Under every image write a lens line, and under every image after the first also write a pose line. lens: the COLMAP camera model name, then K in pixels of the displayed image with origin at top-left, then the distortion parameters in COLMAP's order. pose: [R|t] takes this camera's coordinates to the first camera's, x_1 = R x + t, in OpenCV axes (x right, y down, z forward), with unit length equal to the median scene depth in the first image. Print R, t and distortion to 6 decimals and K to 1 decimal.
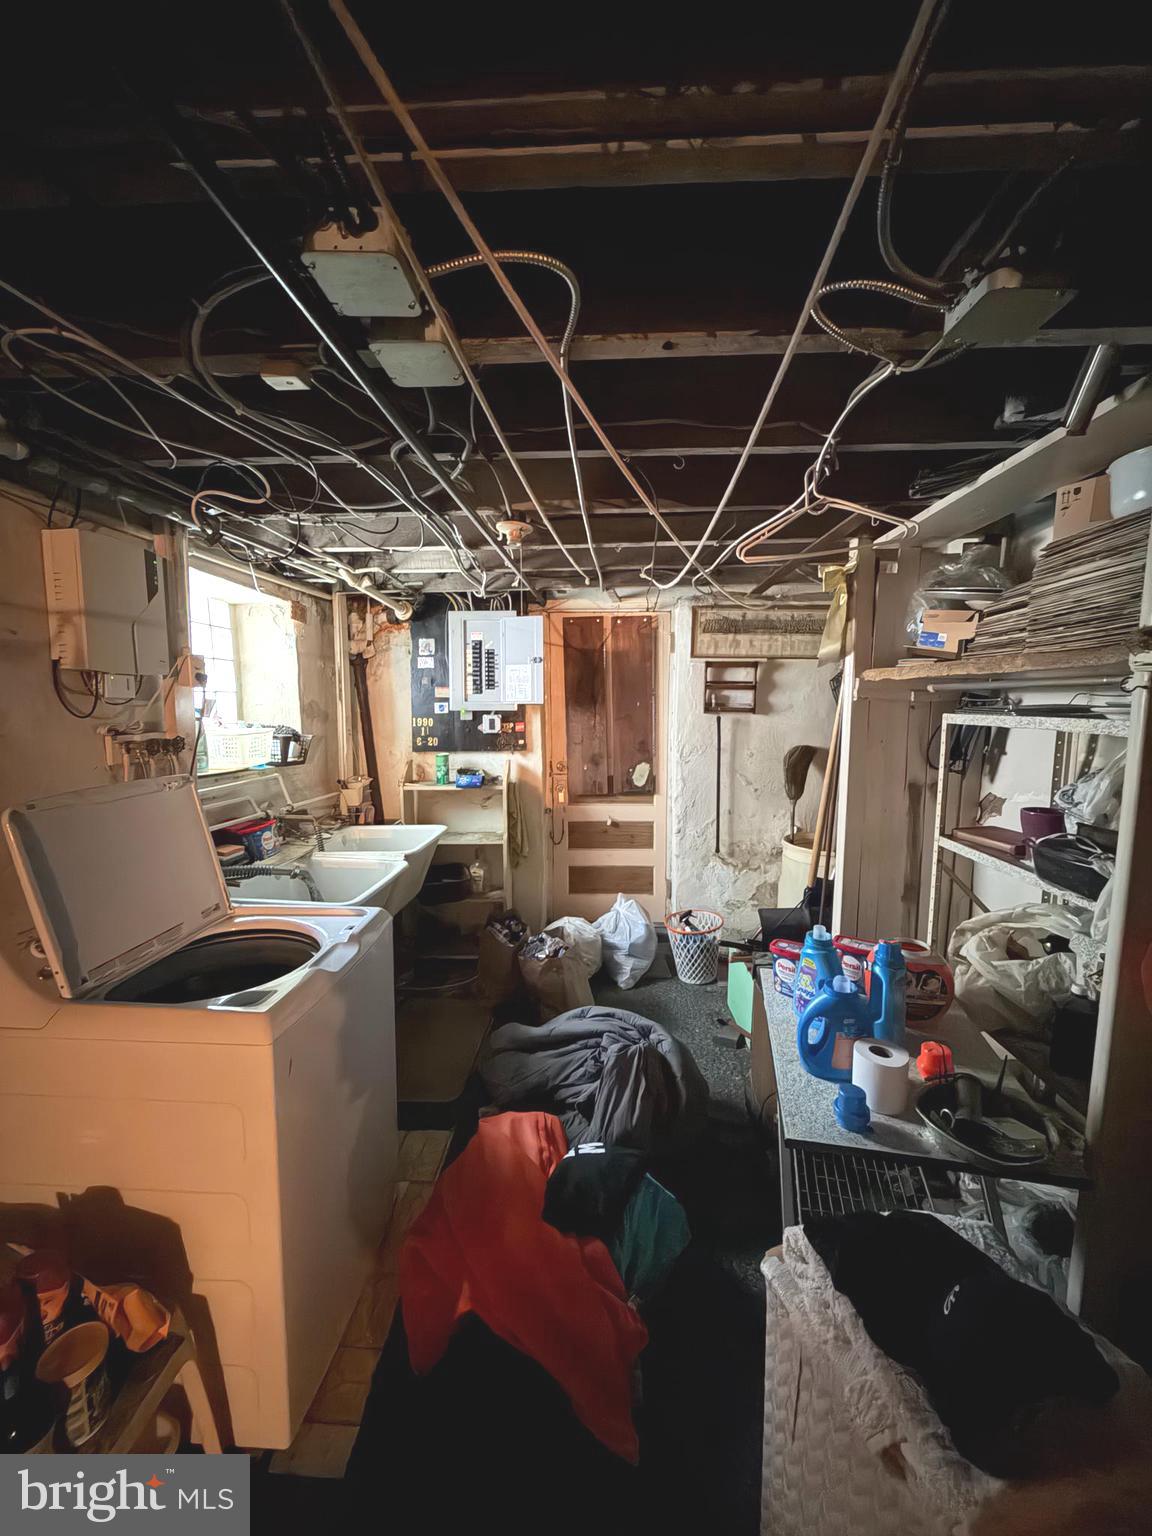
lens RADIAL K [[620.2, 0, 578.9], [0, 620.2, 764.5], [0, 0, 1]] dist [-0.000314, 0.000100]
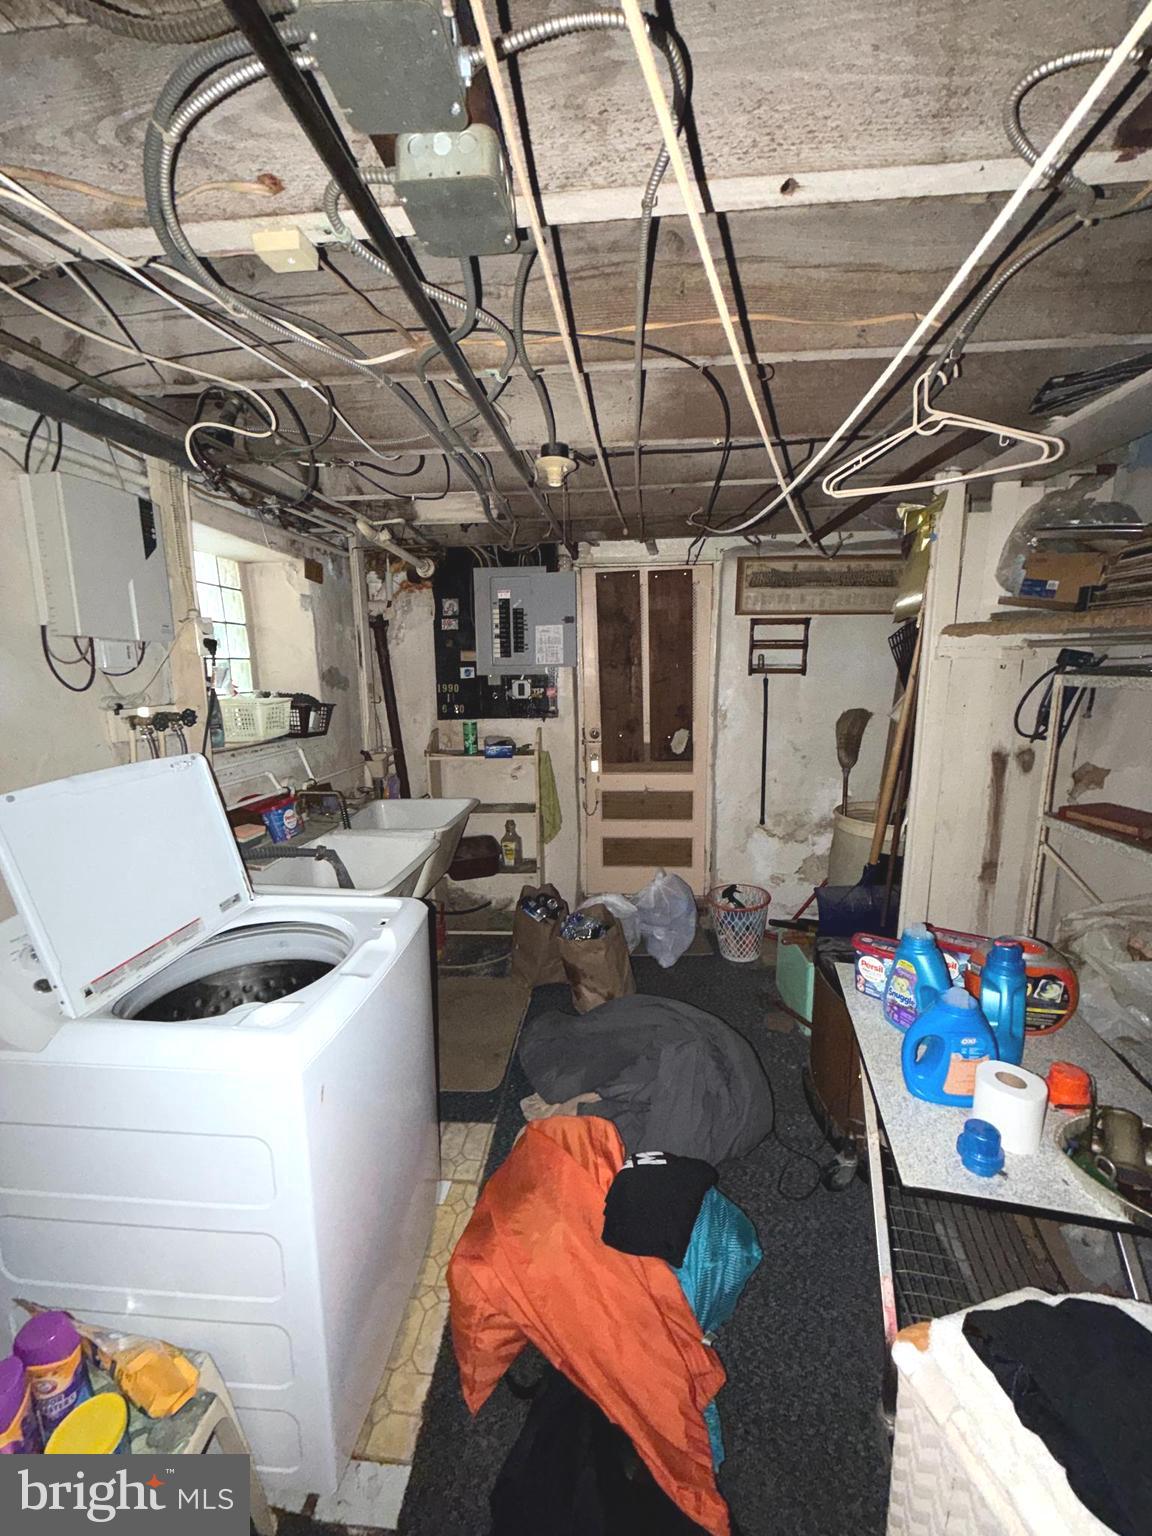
lens RADIAL K [[620.2, 0, 578.9], [0, 620.2, 764.5], [0, 0, 1]] dist [-0.000314, 0.000100]
pose [[0.999549, -0.007662, -0.029043, -0.029076], [0.009434, 0.998071, 0.061367, -0.009233], [0.028517, -0.061614, 0.997693, 0.064265]]
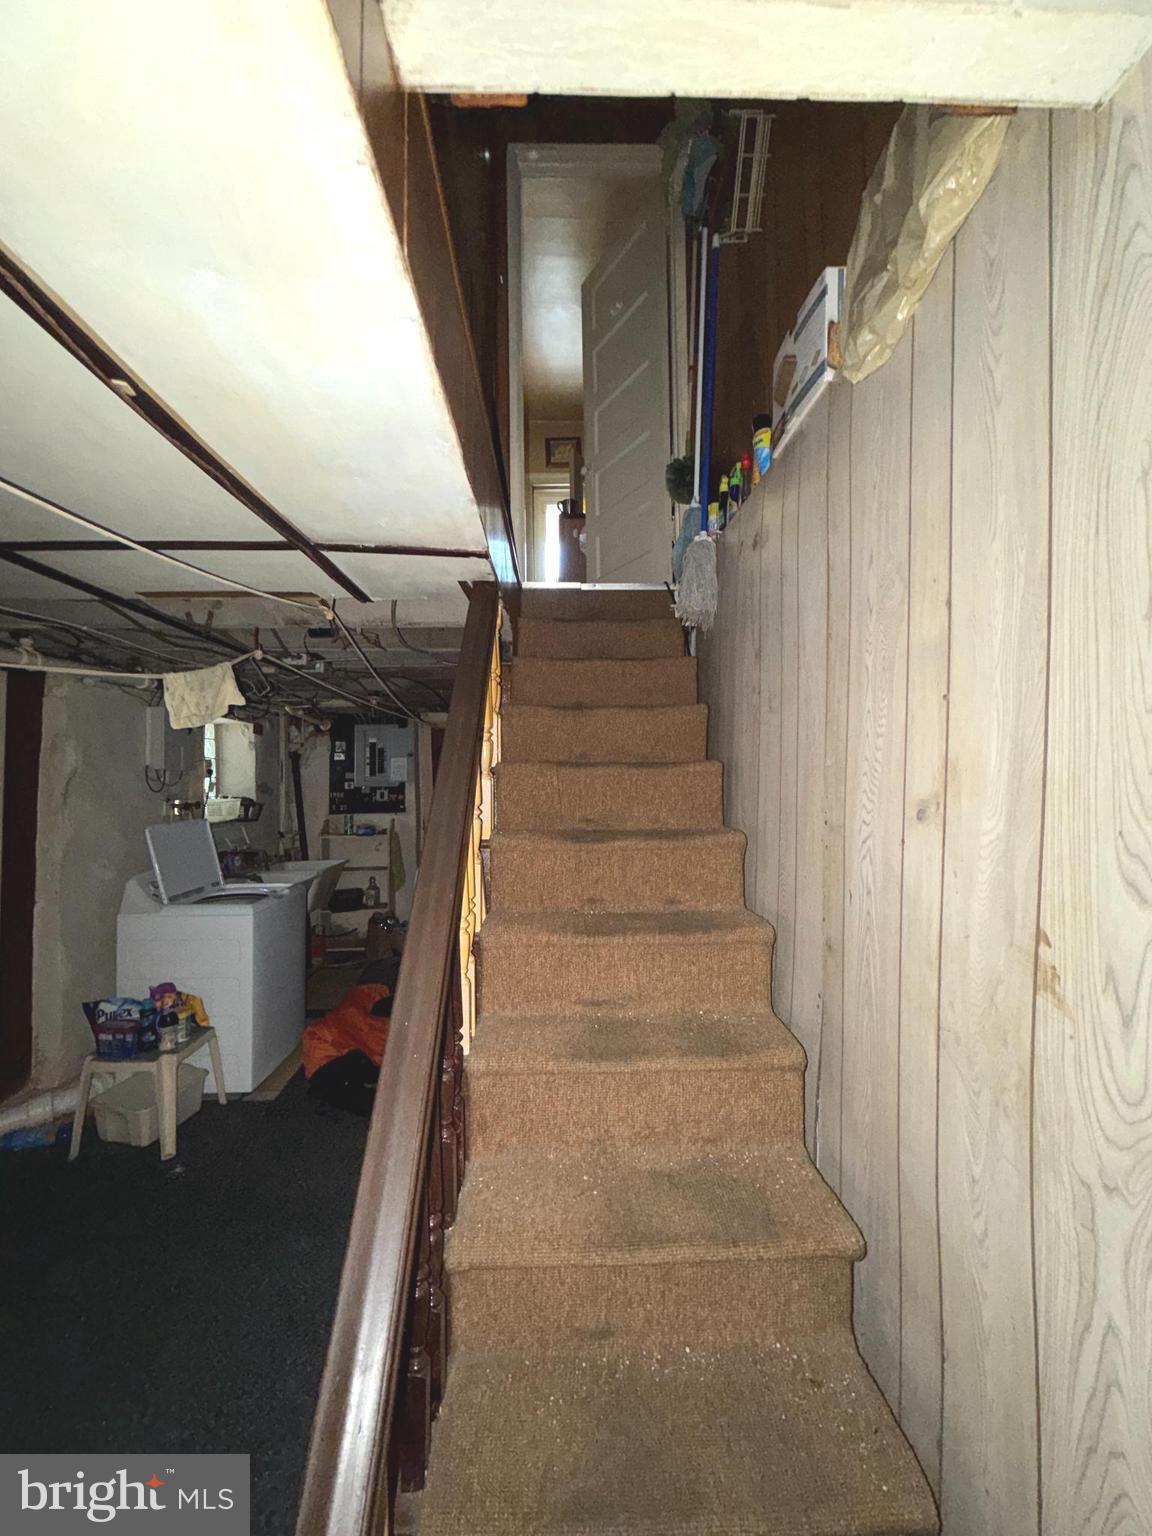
lens RADIAL K [[620.2, 0, 578.9], [0, 620.2, 764.5], [0, 0, 1]] dist [-0.000314, 0.000100]
pose [[0.996079, -0.009010, 0.088004, 0.235377], [0.019761, 0.992325, -0.122069, 0.062898], [-0.086229, 0.123330, 0.988612, -0.645682]]
